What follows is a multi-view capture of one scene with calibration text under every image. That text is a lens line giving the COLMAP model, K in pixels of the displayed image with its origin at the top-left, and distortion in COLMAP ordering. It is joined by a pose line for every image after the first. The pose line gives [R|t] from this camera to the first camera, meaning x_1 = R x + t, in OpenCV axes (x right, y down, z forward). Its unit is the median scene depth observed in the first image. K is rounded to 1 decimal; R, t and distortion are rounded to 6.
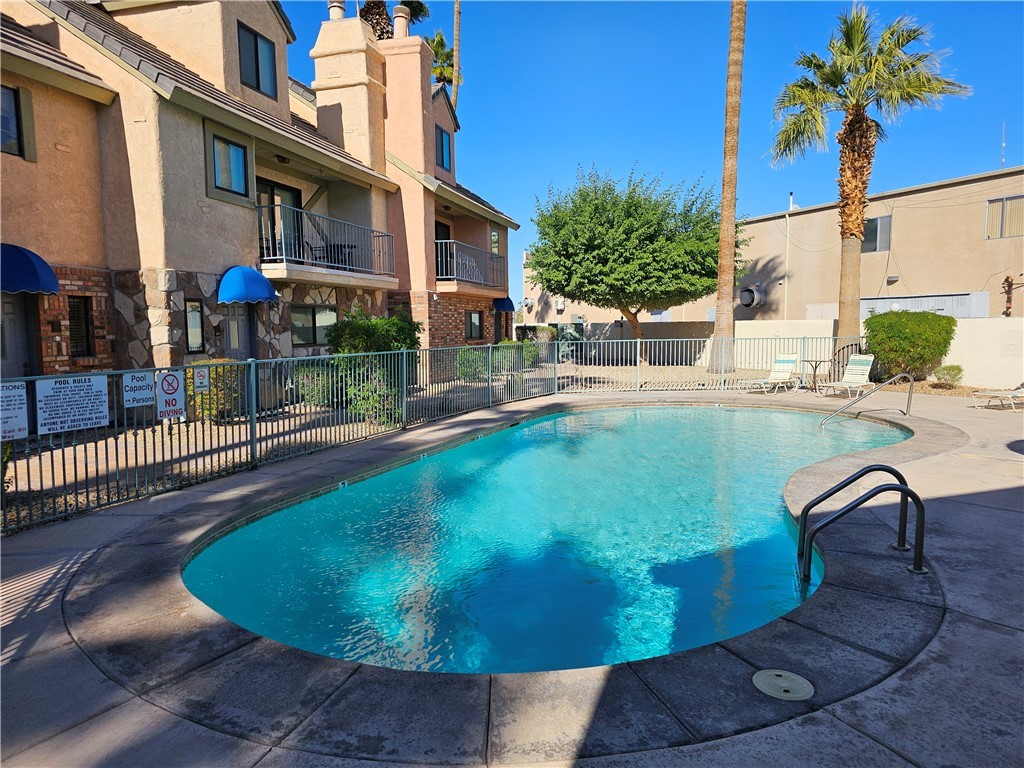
lens RADIAL K [[687.1, 0, 513.3], [0, 687.1, 371.4], [0, 0, 1]] dist [0.127702, -0.134468]
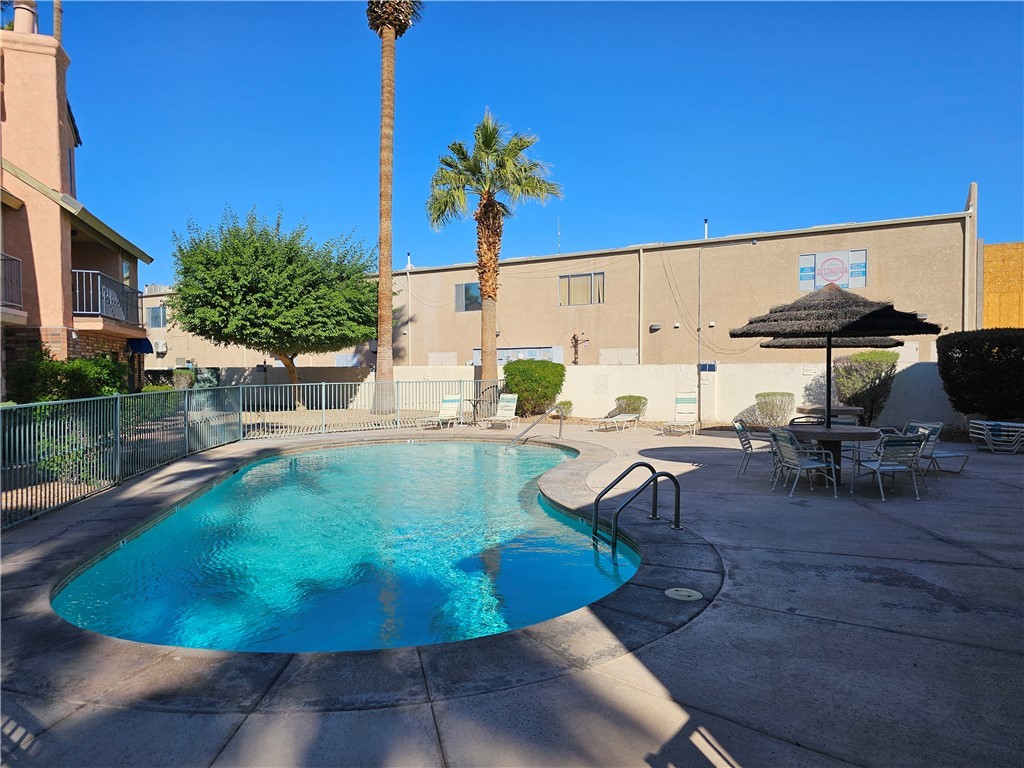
lens RADIAL K [[696.7, 0, 512.0], [0, 696.7, 384.0], [0, 0, 1]] dist [0.057050, -0.044020]
pose [[0.834864, -0.008767, 0.550387, -0.132841], [0.035582, 0.998642, -0.038066, 0.004147], [-0.549306, 0.051364, 0.834041, -0.018869]]
